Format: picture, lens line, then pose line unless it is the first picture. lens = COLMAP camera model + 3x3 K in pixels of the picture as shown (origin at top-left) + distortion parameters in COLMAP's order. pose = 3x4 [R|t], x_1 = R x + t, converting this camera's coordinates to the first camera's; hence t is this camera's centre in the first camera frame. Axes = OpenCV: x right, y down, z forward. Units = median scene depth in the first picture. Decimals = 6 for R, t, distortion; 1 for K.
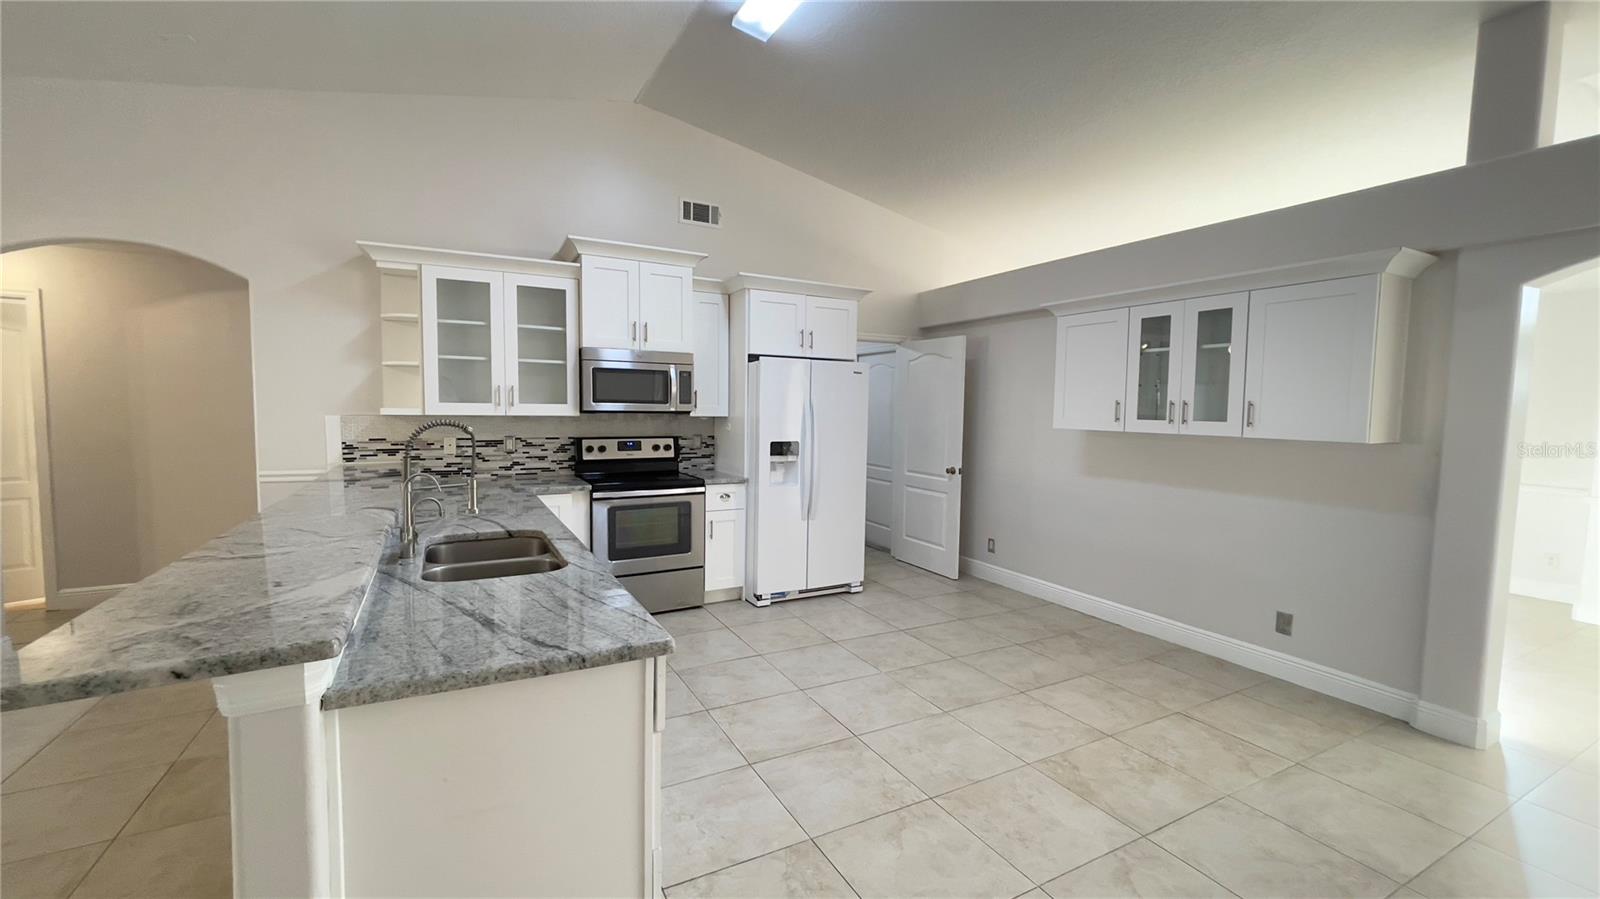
lens RADIAL K [[648.5, 0, 800.0], [0, 648.5, 449.5], [0, 0, 1]] dist [0.001142, 0.000092]
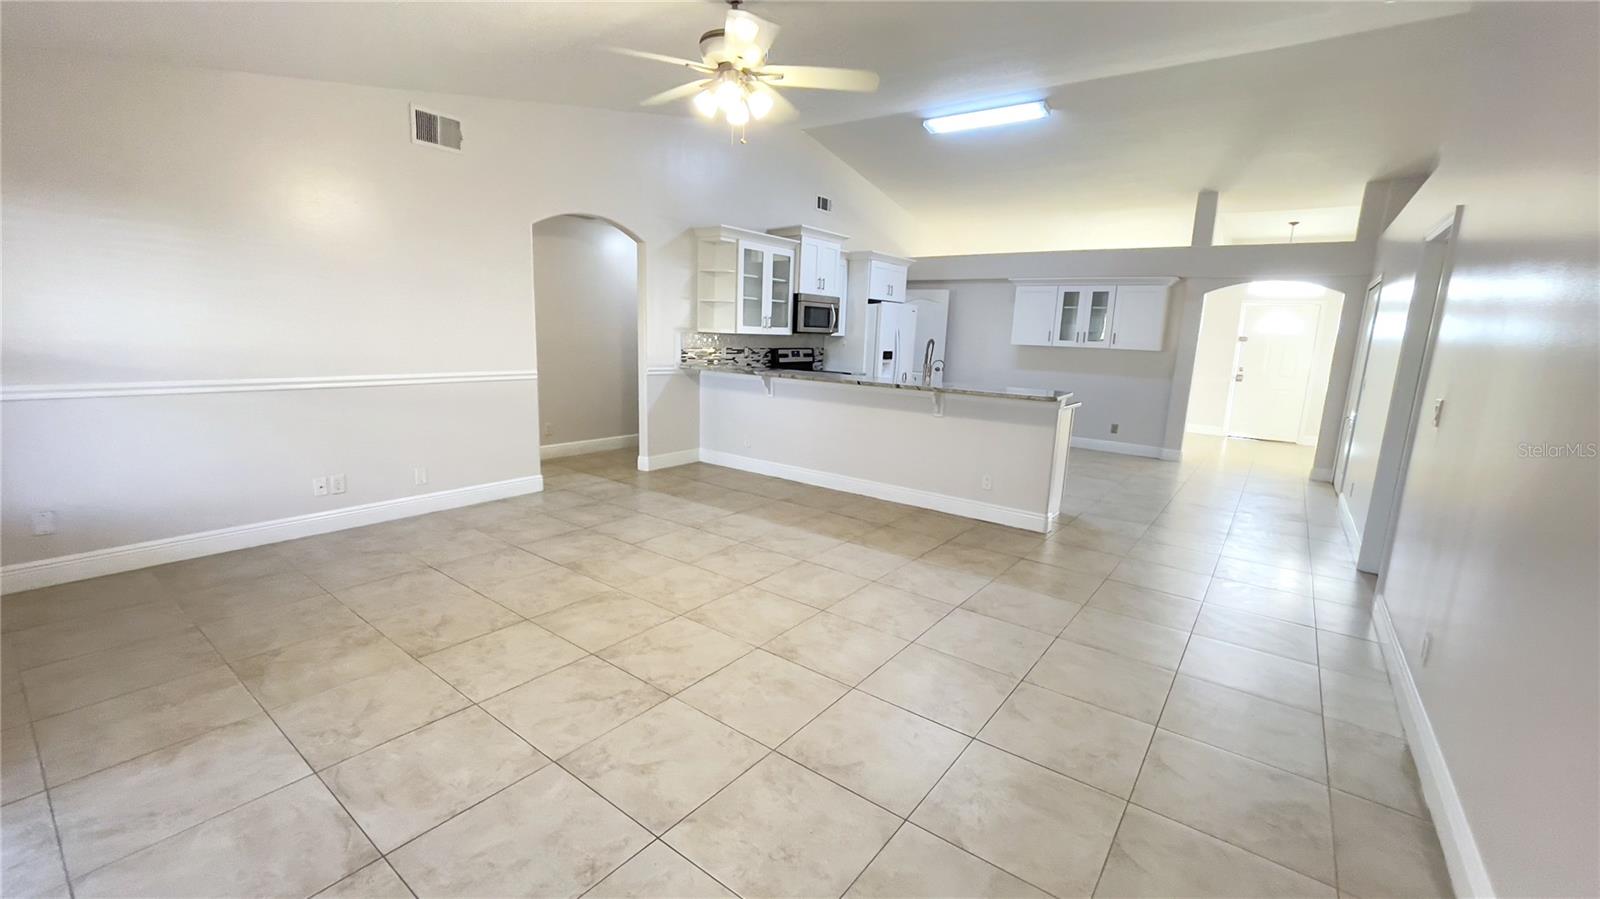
lens RADIAL K [[646.6, 0, 800.0], [0, 646.6, 449.5], [0, 0, 1]] dist [0.003042, -0.000028]
pose [[0.907710, -0.059450, 0.415365, -1.015069], [0.007691, 0.992103, 0.125191, 0.031967], [-0.419528, -0.110442, 0.900999, -0.516782]]
